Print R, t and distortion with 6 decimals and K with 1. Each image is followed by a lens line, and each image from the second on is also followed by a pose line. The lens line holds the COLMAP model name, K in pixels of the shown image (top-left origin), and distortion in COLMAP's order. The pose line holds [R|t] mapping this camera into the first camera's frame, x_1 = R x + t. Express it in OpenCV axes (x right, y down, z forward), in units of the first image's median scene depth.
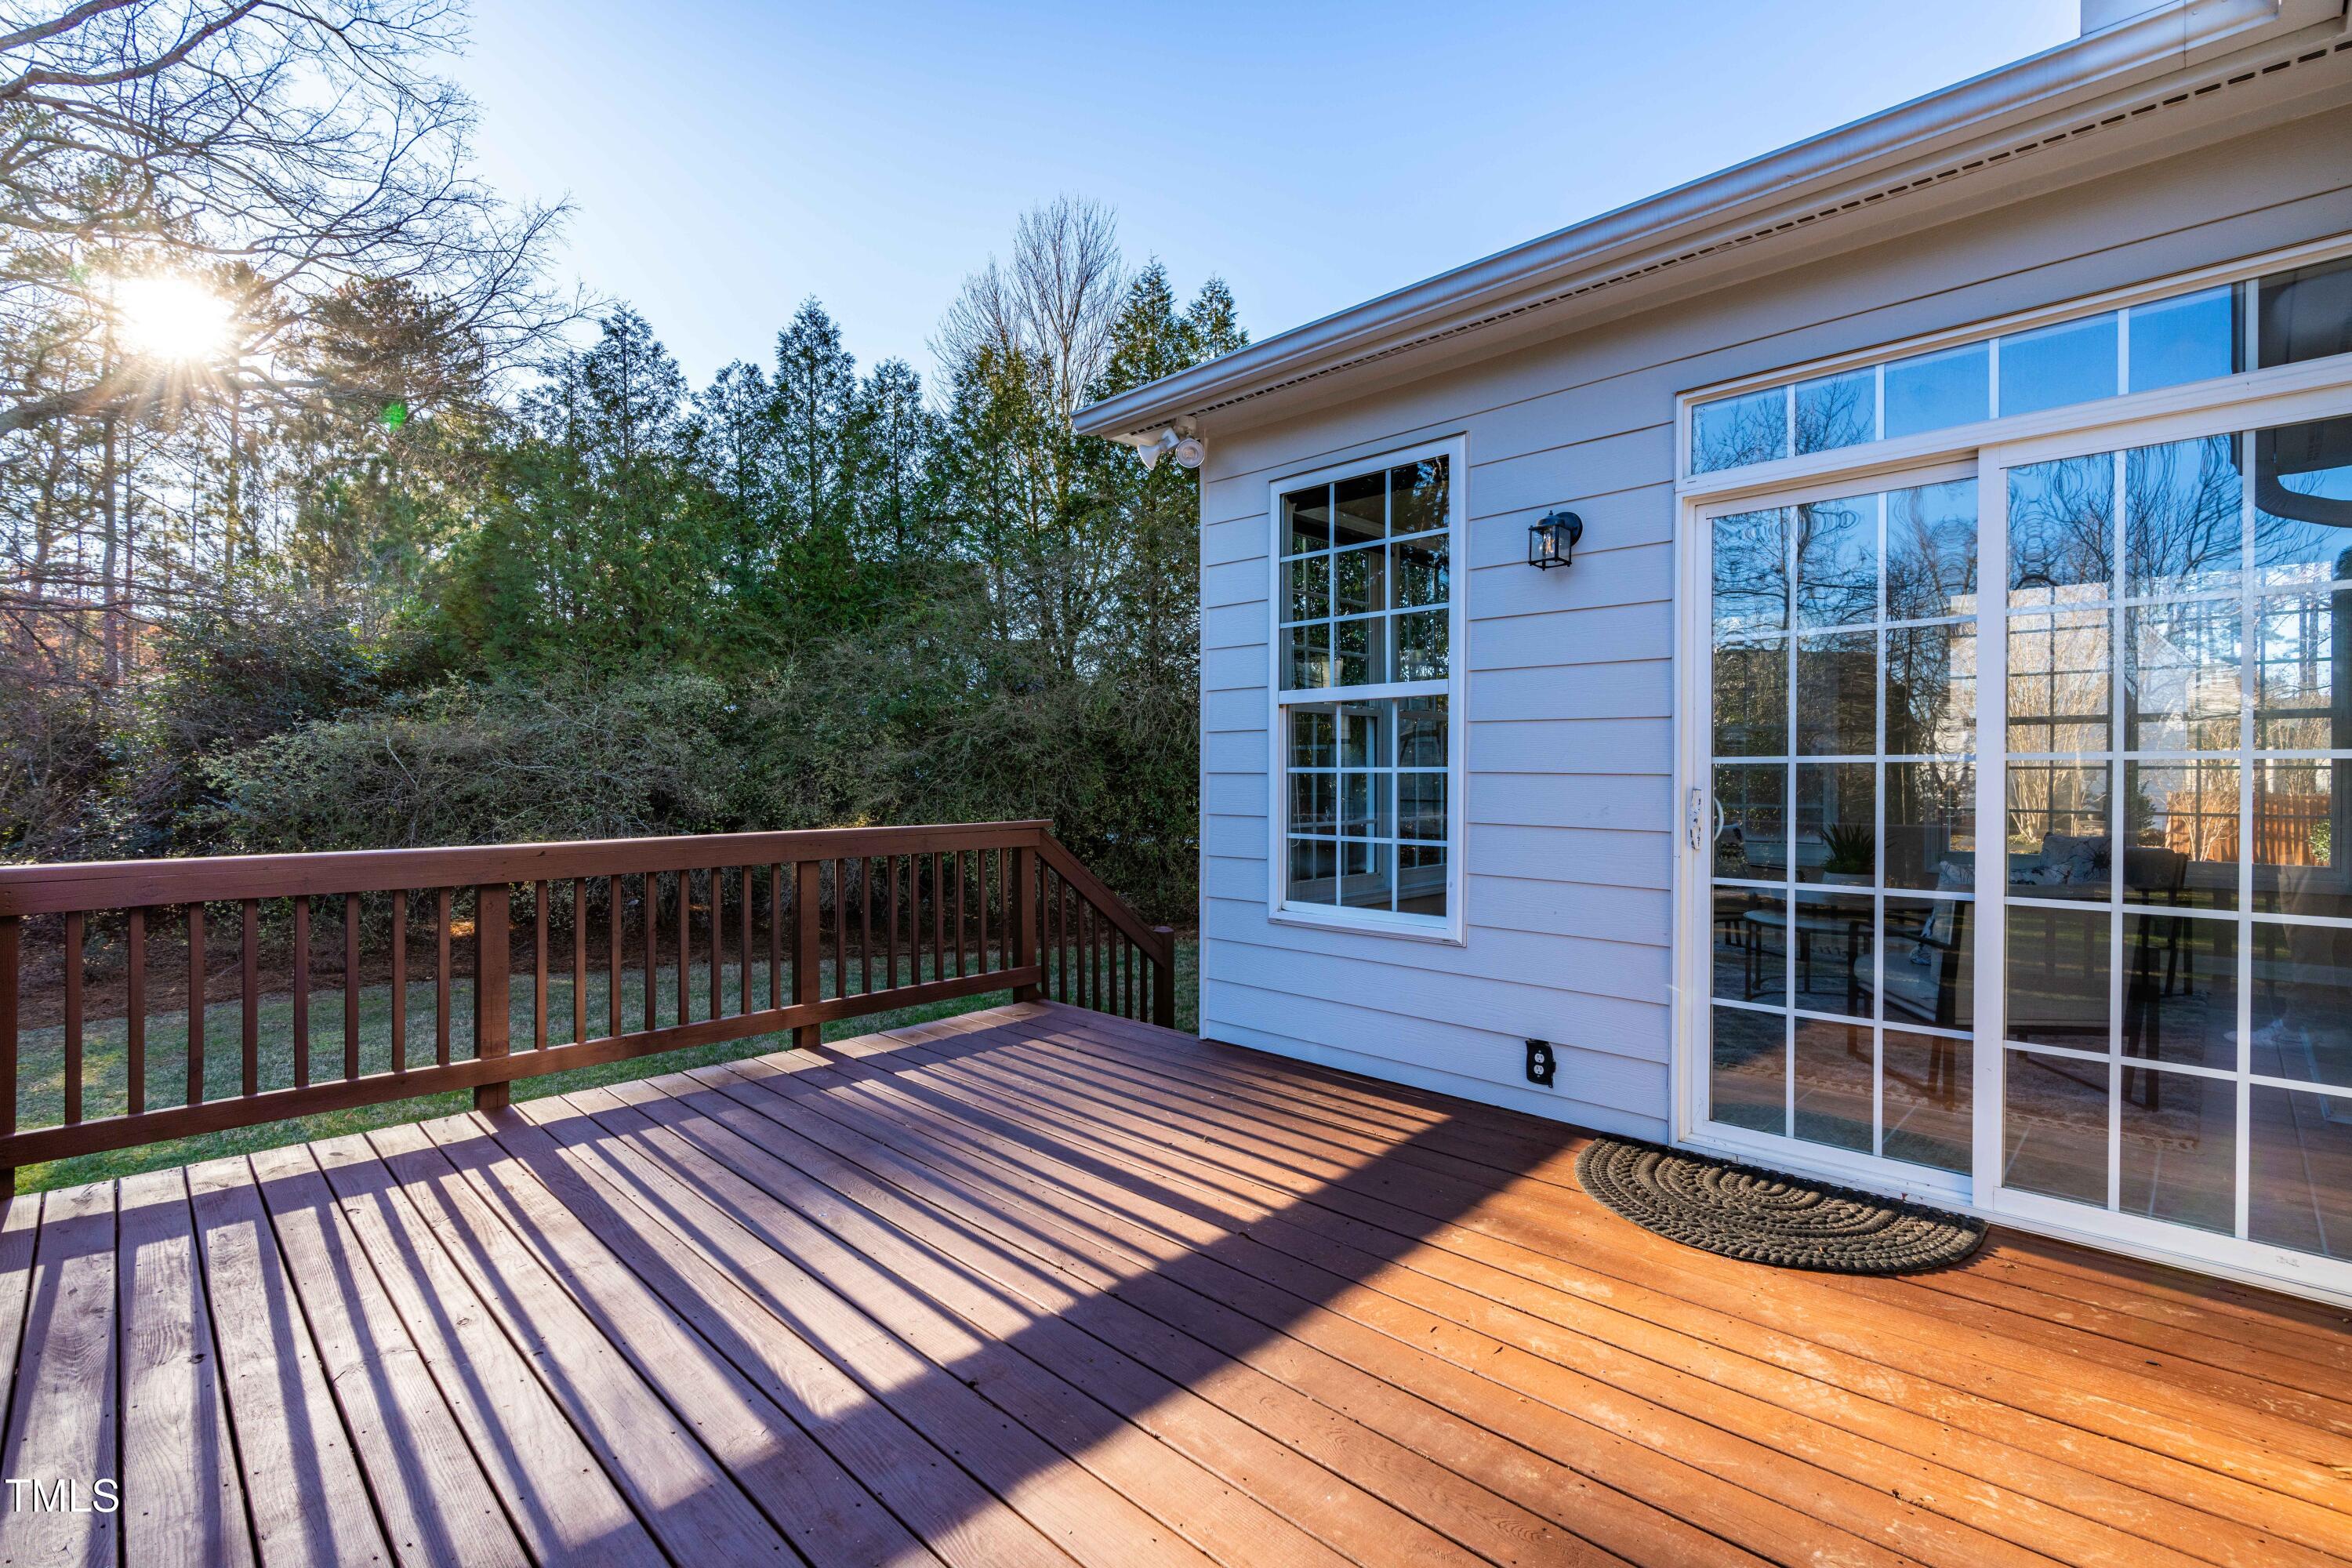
lens RADIAL K [[1034.3, 0, 1176.0], [0, 1034.3, 784.0], [0, 0, 1]] dist [-0.000518, 0.000072]
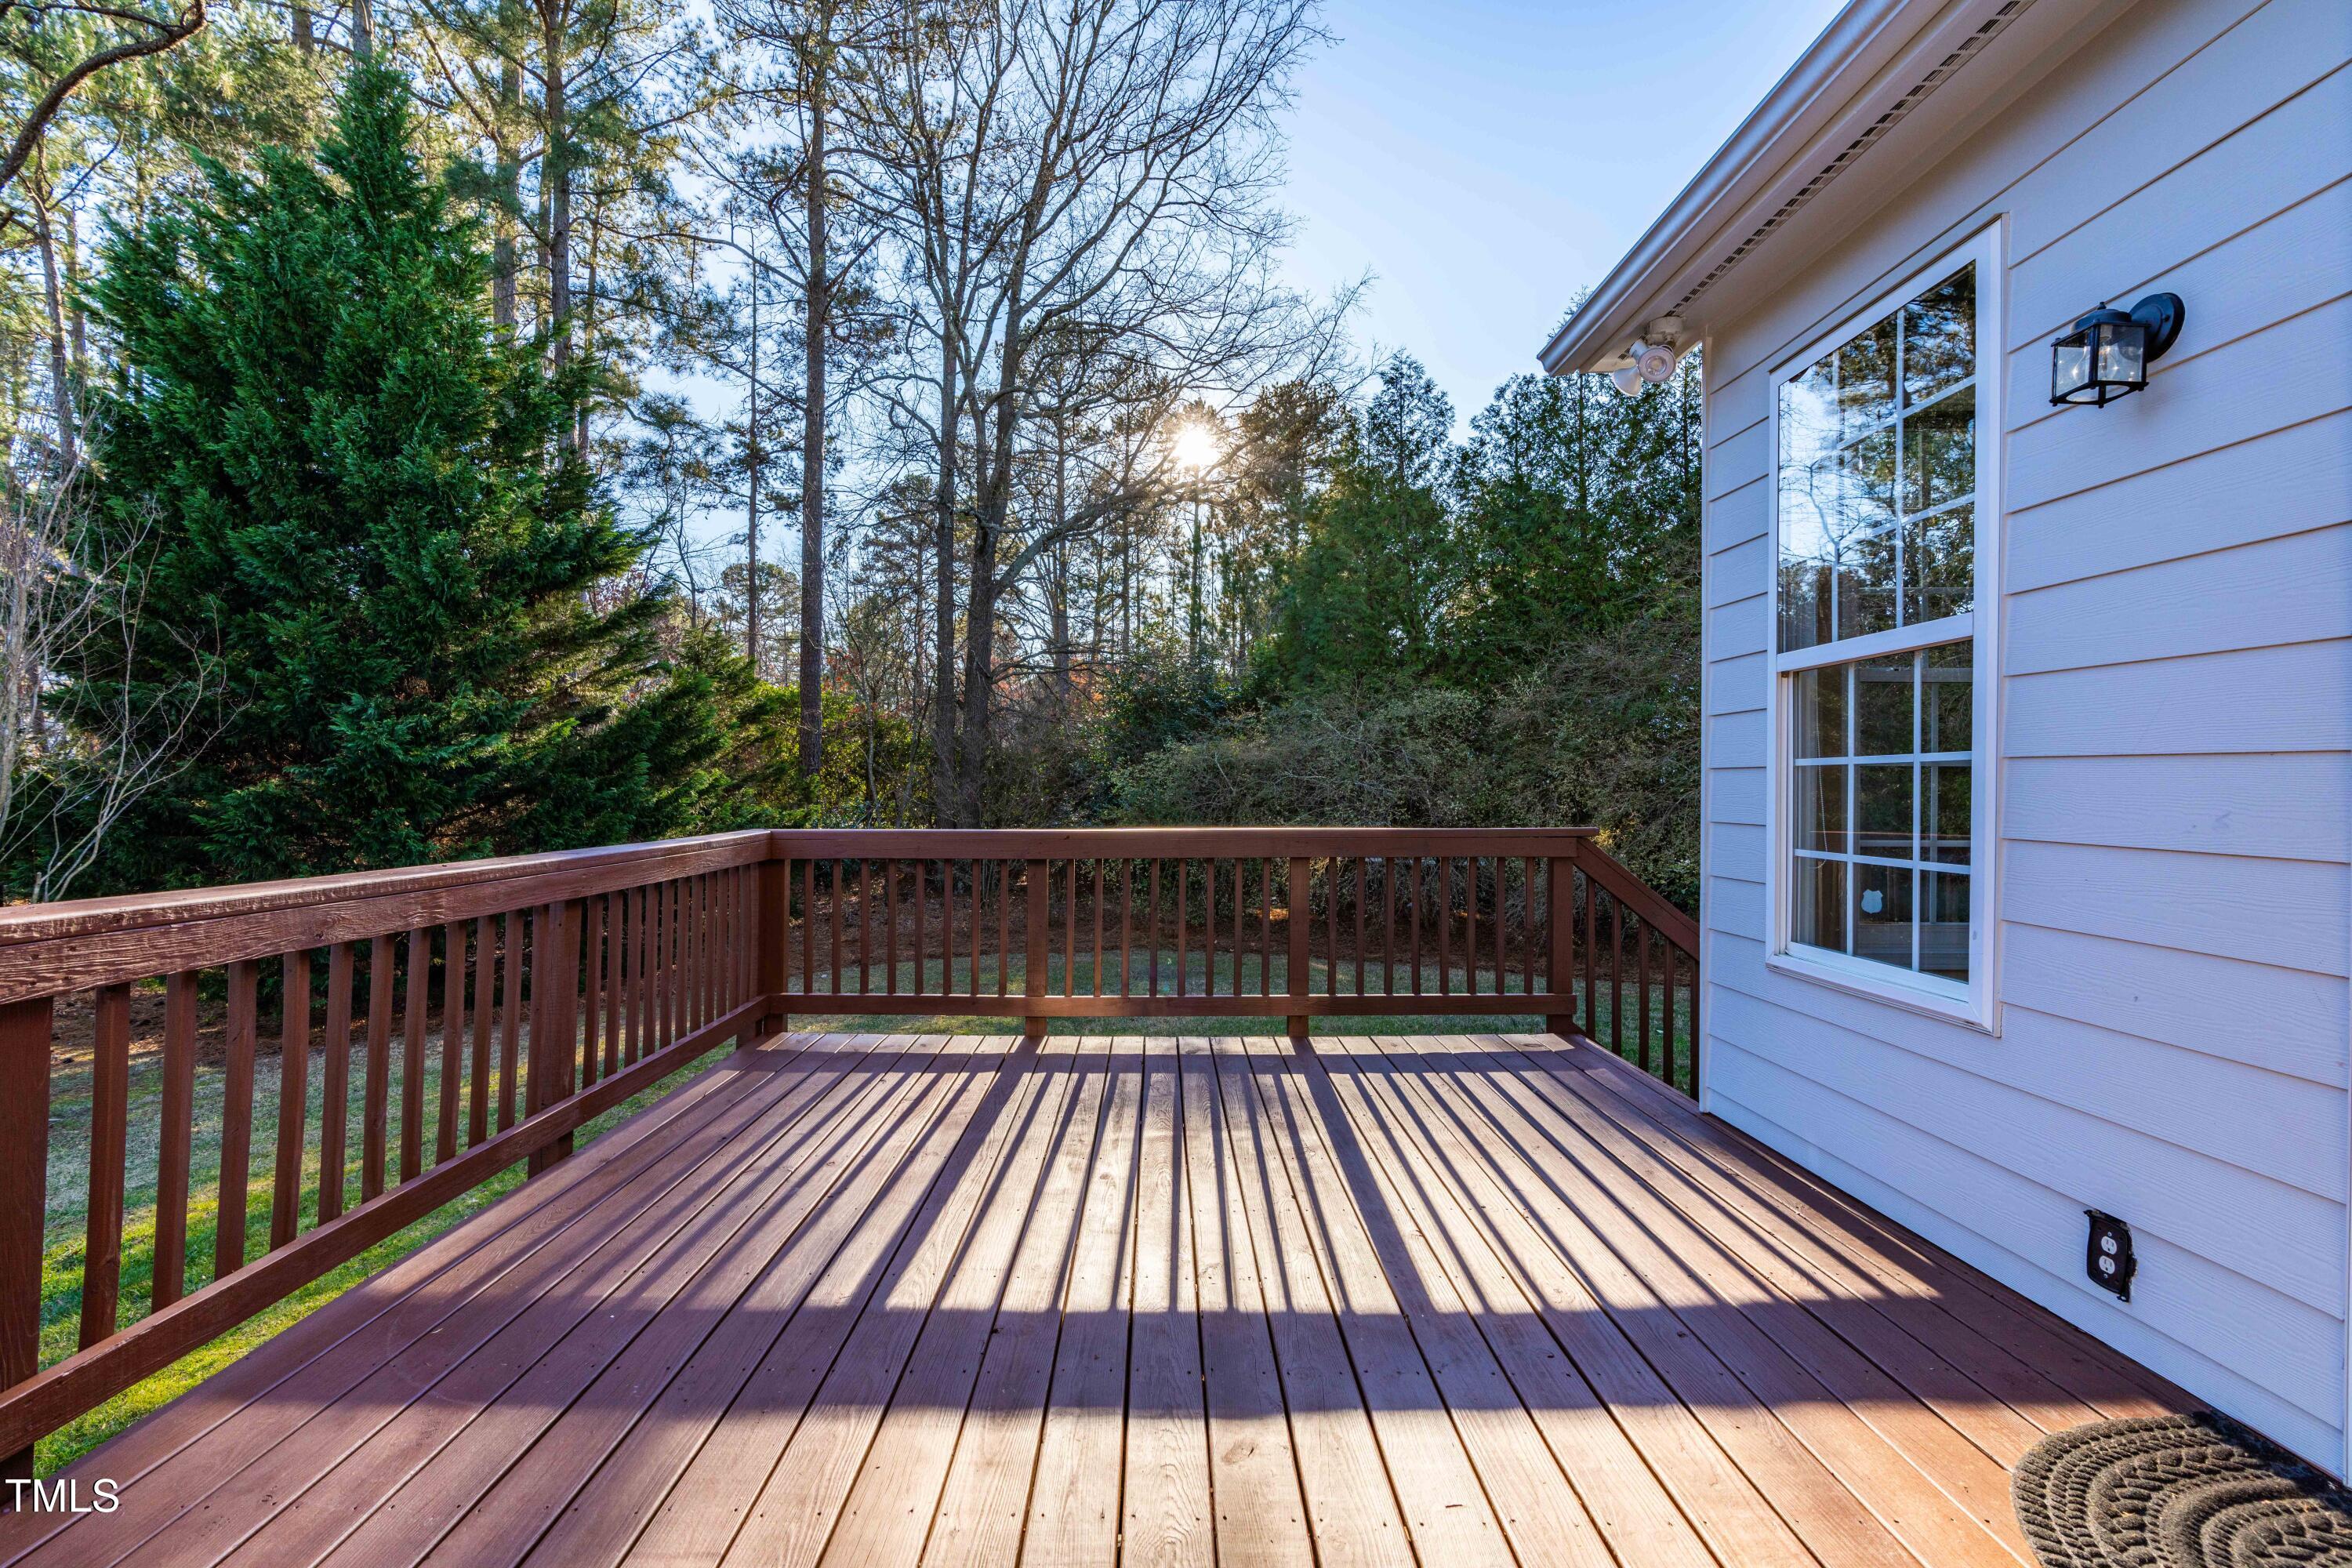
lens RADIAL K [[1062.2, 0, 1176.0], [0, 1062.2, 784.0], [0, 0, 1]] dist [0.009805, 0.000216]
pose [[0.712294, 0.000094, -0.701881, 0.329919], [-0.009373, 0.999912, -0.009378, 0.012269], [0.701818, 0.013259, 0.712233, 0.159770]]
